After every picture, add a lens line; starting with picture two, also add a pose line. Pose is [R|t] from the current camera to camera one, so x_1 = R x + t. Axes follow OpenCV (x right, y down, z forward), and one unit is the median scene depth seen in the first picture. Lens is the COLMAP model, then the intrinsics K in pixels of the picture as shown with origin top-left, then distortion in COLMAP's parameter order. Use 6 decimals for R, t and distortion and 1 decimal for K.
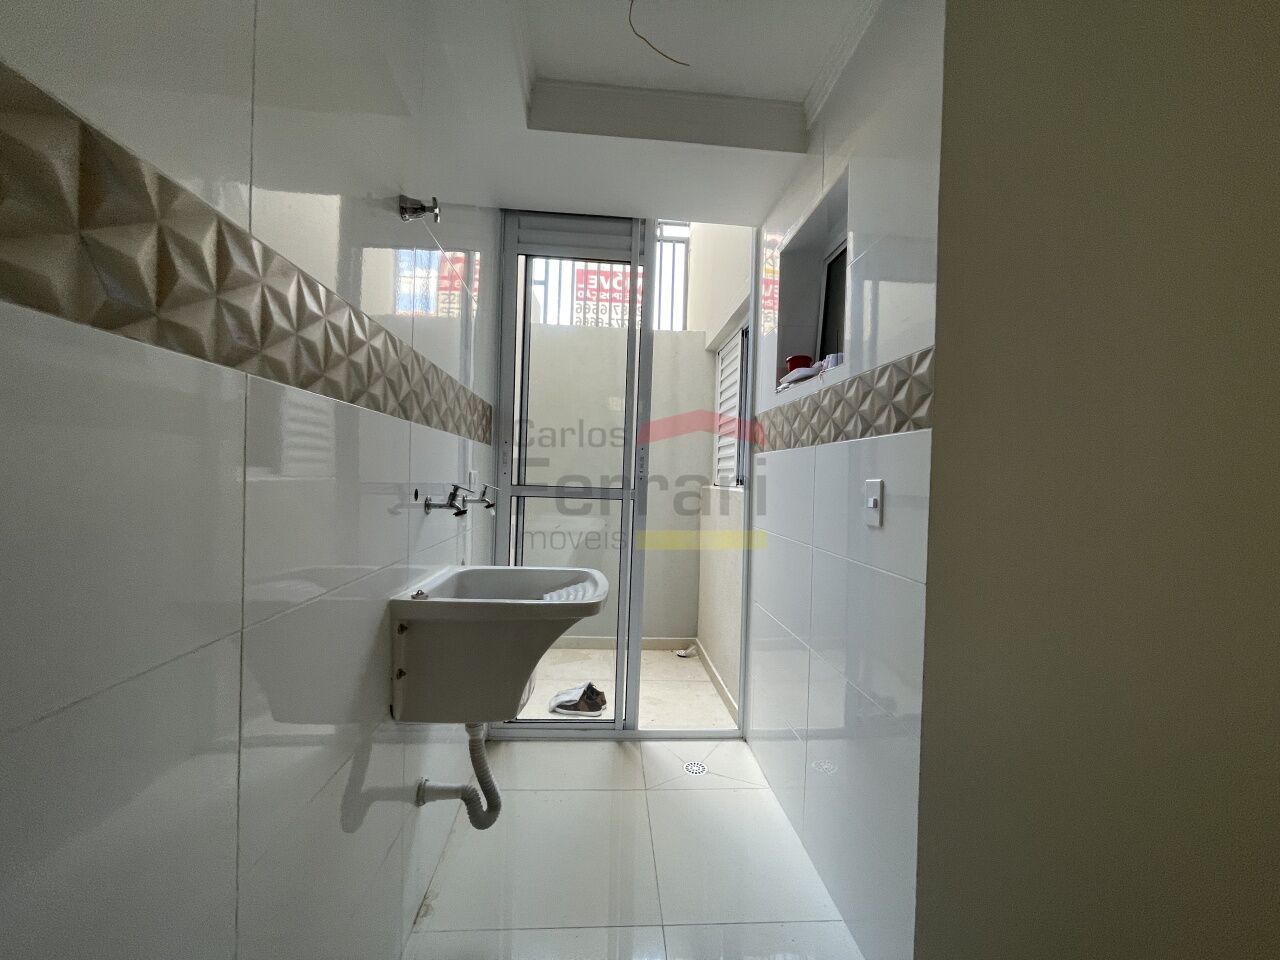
lens RADIAL K [[512.2, 0, 638.0], [0, 512.2, 482.5], [0, 0, 1]] dist [-0.007589, 0.000005]
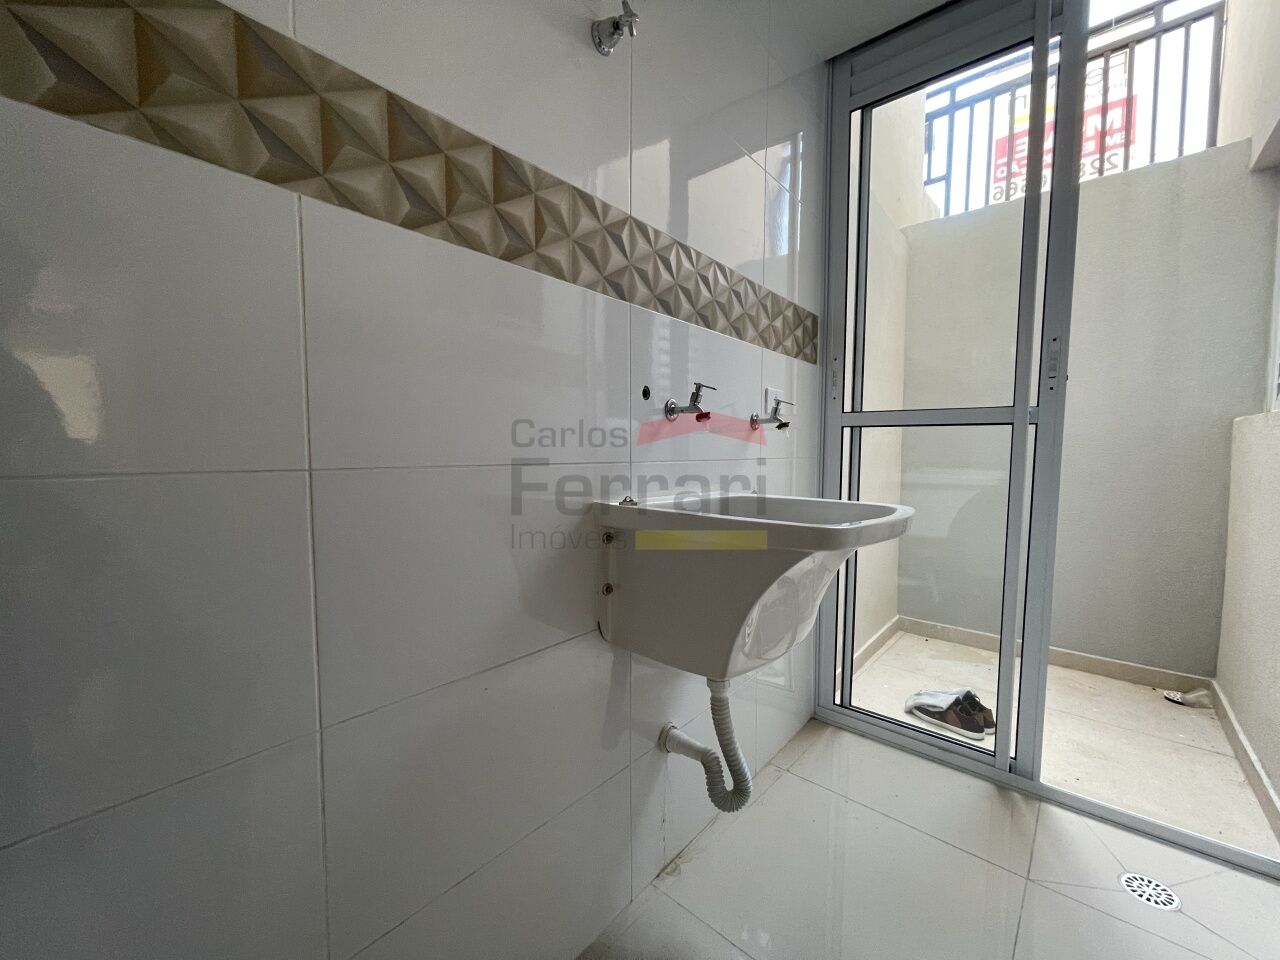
lens RADIAL K [[512.2, 0, 638.0], [0, 512.2, 482.5], [0, 0, 1]] dist [-0.007589, 0.000005]
pose [[0.703908, 0.019821, -0.710015, 0.093530], [0.011625, 0.999155, 0.039419, 0.077500], [0.710196, -0.036001, 0.703083, 0.210431]]
